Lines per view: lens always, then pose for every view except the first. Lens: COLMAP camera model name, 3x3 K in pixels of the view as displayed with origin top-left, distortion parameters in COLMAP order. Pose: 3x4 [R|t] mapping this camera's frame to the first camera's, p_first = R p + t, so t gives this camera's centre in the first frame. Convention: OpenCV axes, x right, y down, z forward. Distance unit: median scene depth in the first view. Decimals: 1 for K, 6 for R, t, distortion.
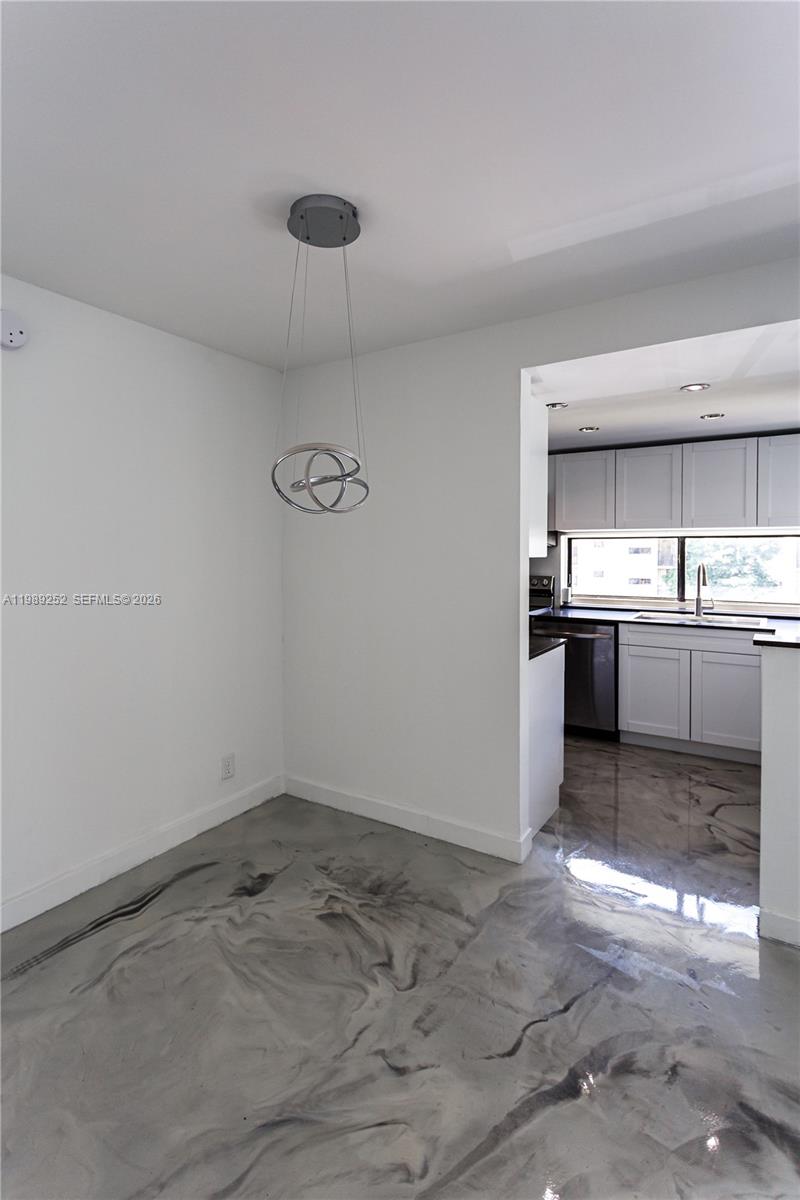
lens RADIAL K [[584.7, 0, 401.1], [0, 584.7, 574.0], [0, 0, 1]] dist [-0.003962, 0.005051]
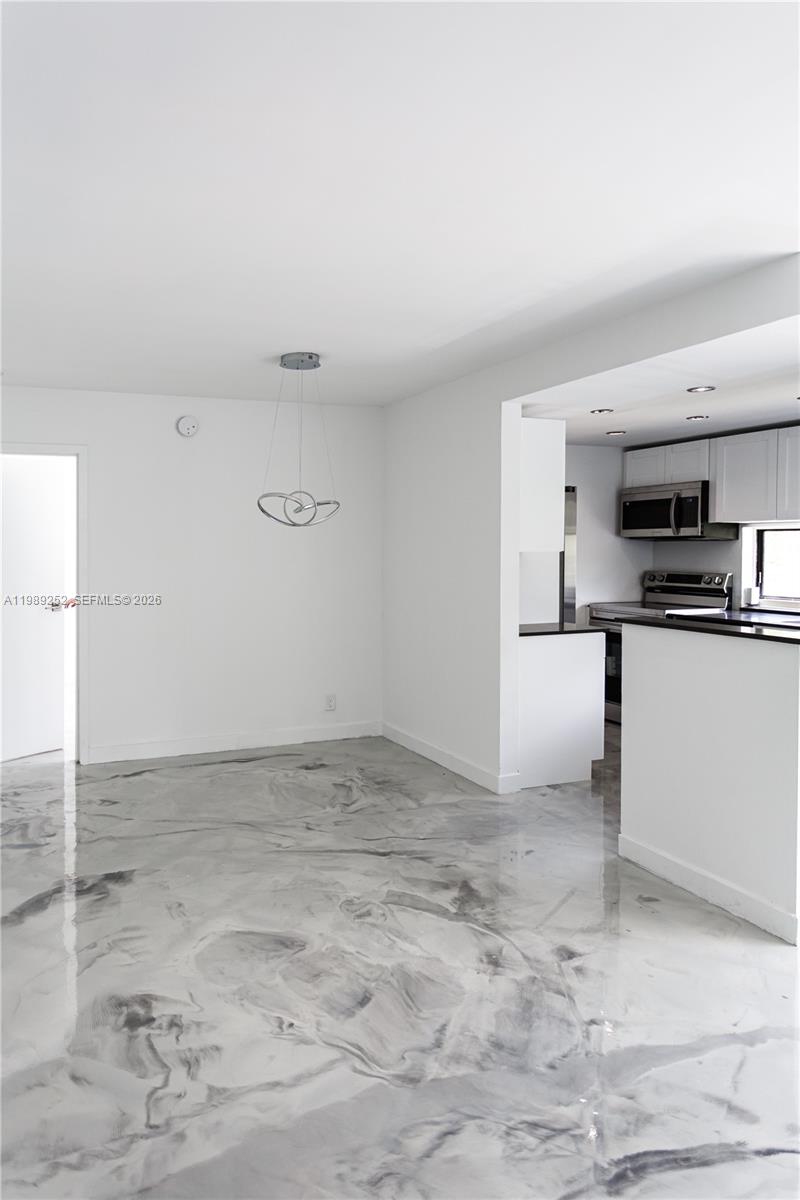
lens RADIAL K [[913.1, 0, 400.0], [0, 913.1, 600.0], [0, 0, 1]] dist [0.006234, 0.001177]
pose [[0.822292, 0.025919, -0.568475, 1.189546], [-0.014531, 0.999593, 0.024556, 0.030912], [0.568880, -0.011931, 0.822334, -0.773793]]
